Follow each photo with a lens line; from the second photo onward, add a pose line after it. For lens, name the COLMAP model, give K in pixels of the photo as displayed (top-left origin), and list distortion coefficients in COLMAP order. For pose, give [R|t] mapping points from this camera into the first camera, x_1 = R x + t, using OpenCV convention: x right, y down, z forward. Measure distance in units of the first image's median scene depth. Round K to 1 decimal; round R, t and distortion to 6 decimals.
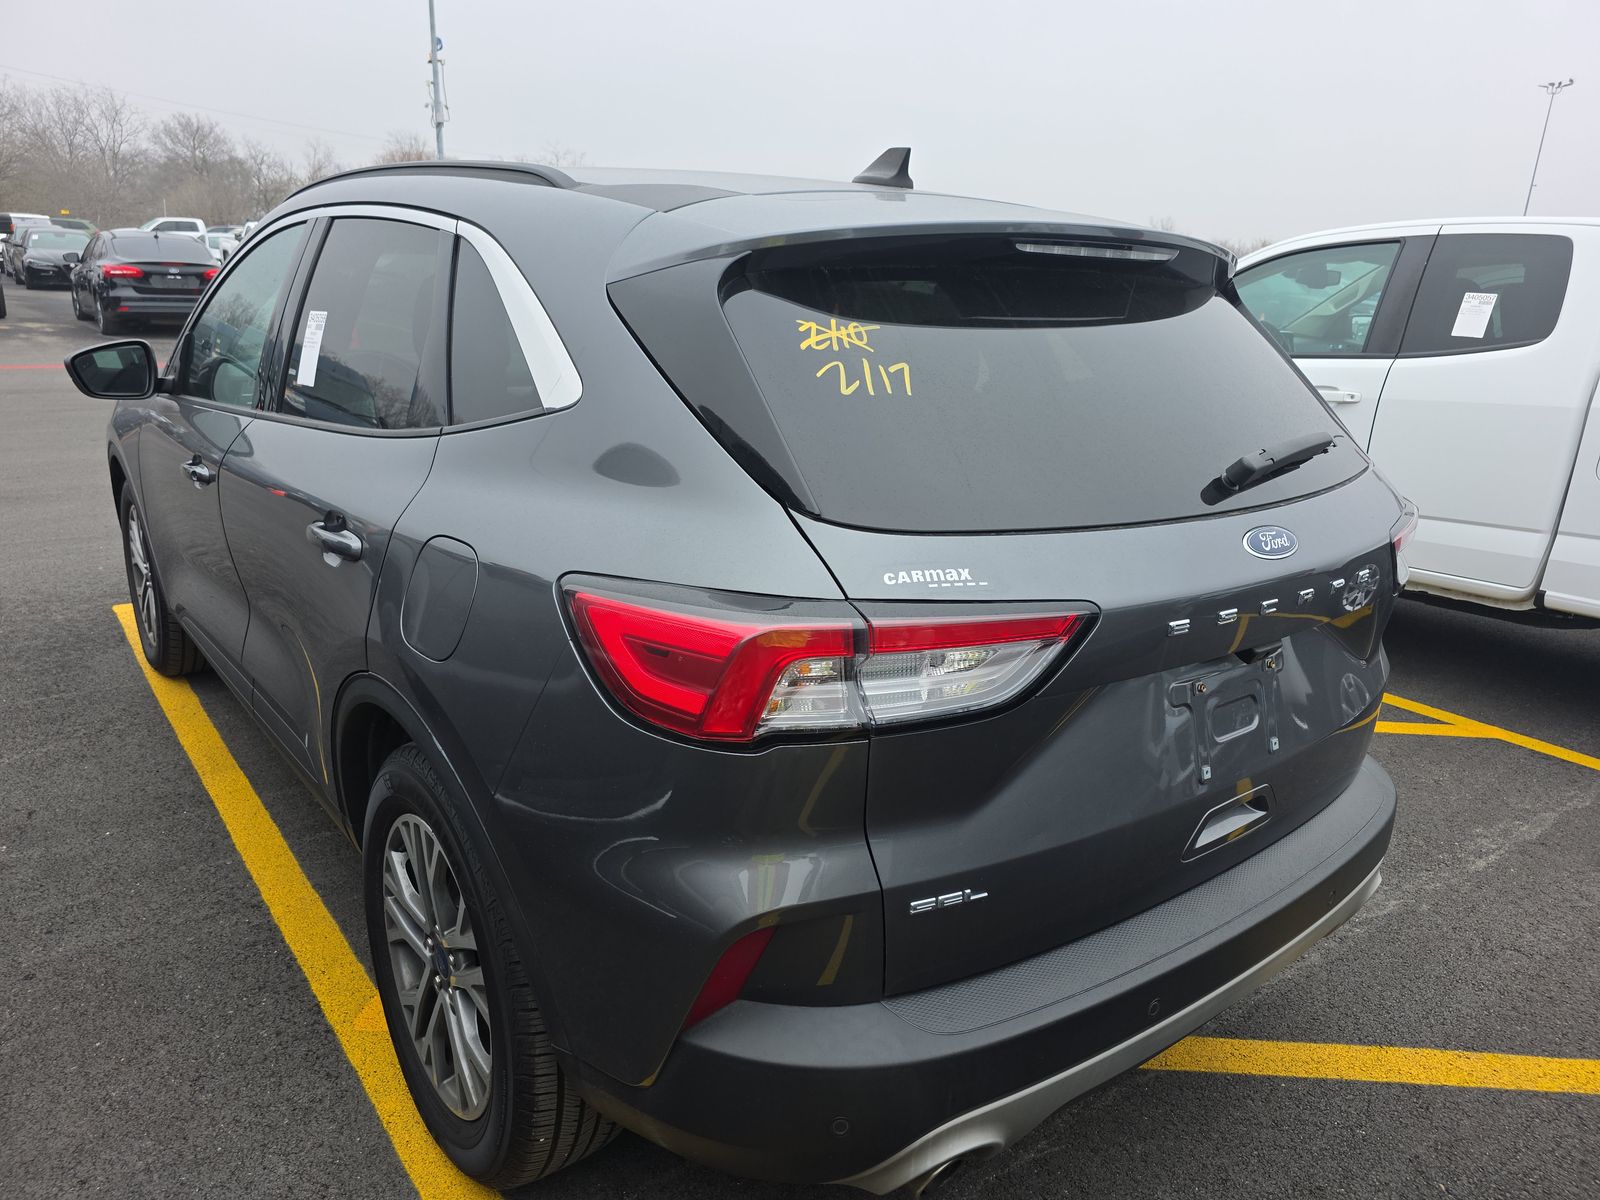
lens RADIAL K [[1102.8, 0, 807.0], [0, 1102.8, 583.7], [0, 0, 1]] dist [0.041850, -0.036563]
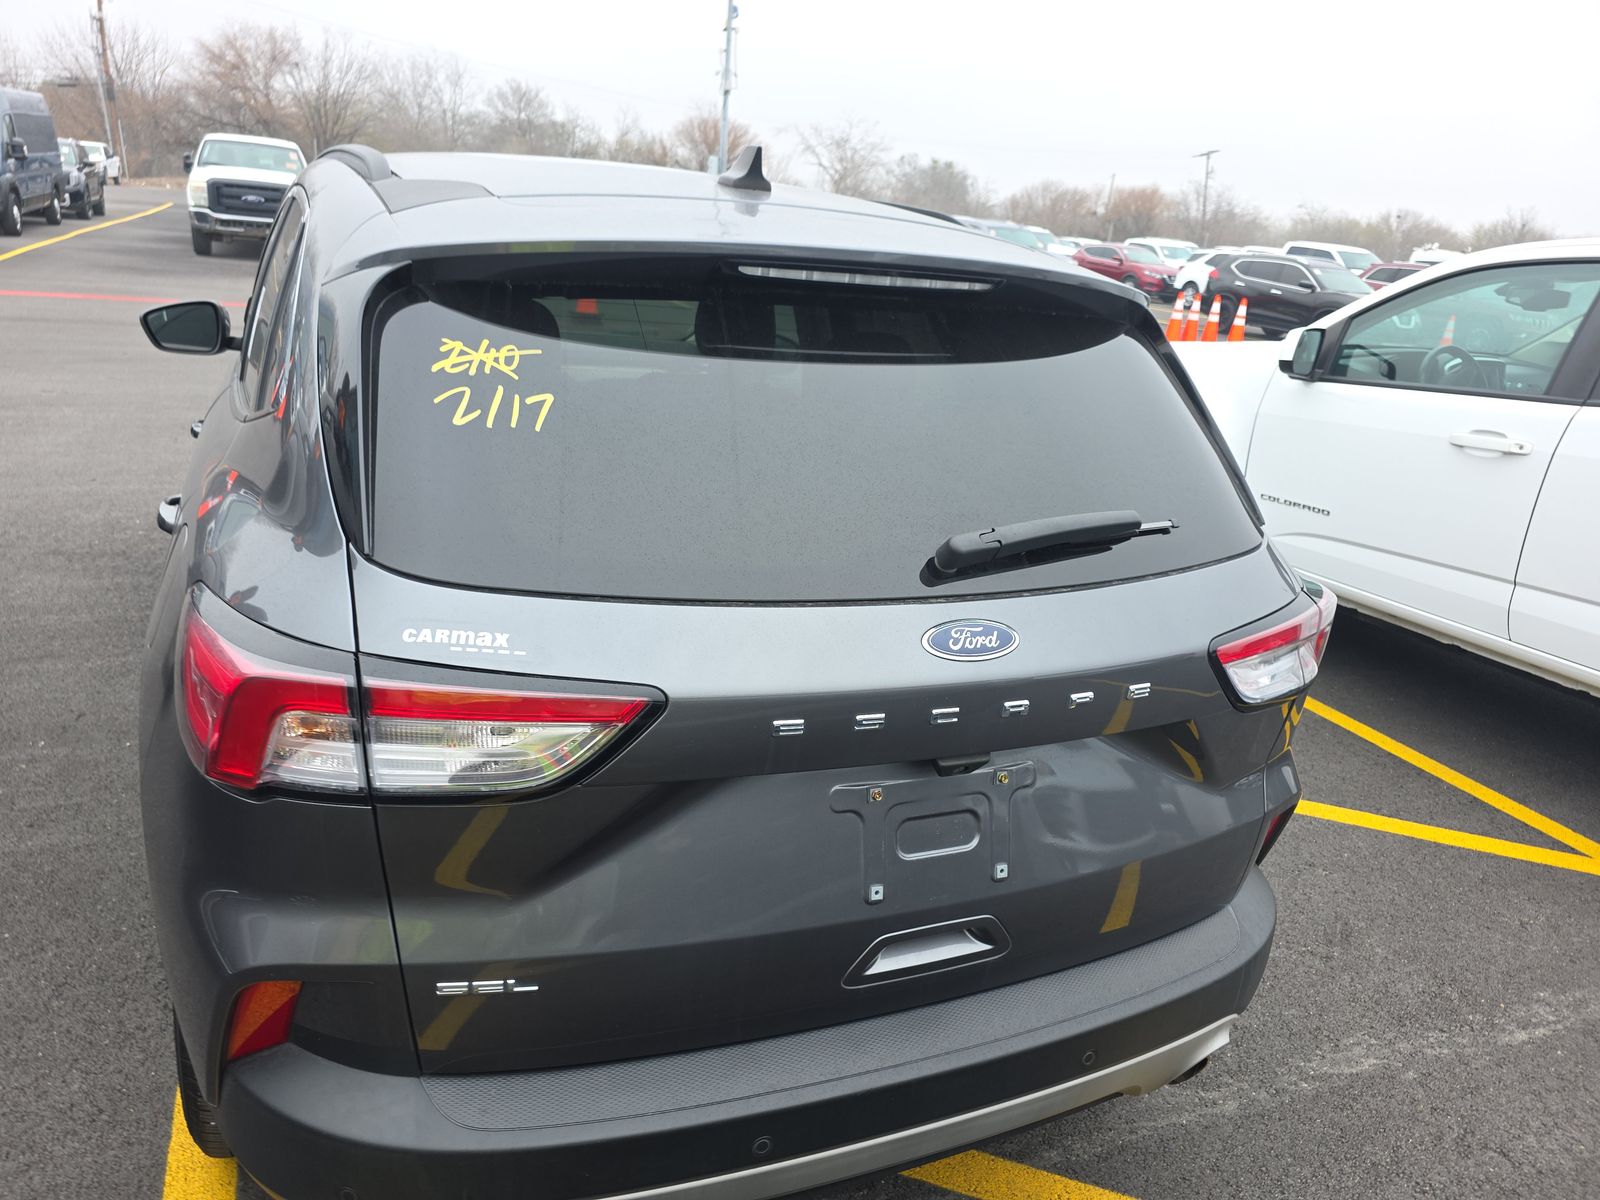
lens RADIAL K [[1102.8, 0, 812.1], [0, 1102.8, 595.5], [0, 0, 1]] dist [0.041850, -0.036563]
pose [[0.962846, 0.122374, -0.240731, 0.498228], [-0.114083, 0.992304, 0.048137, -0.097156], [0.244769, -0.018885, 0.969397, 0.157975]]
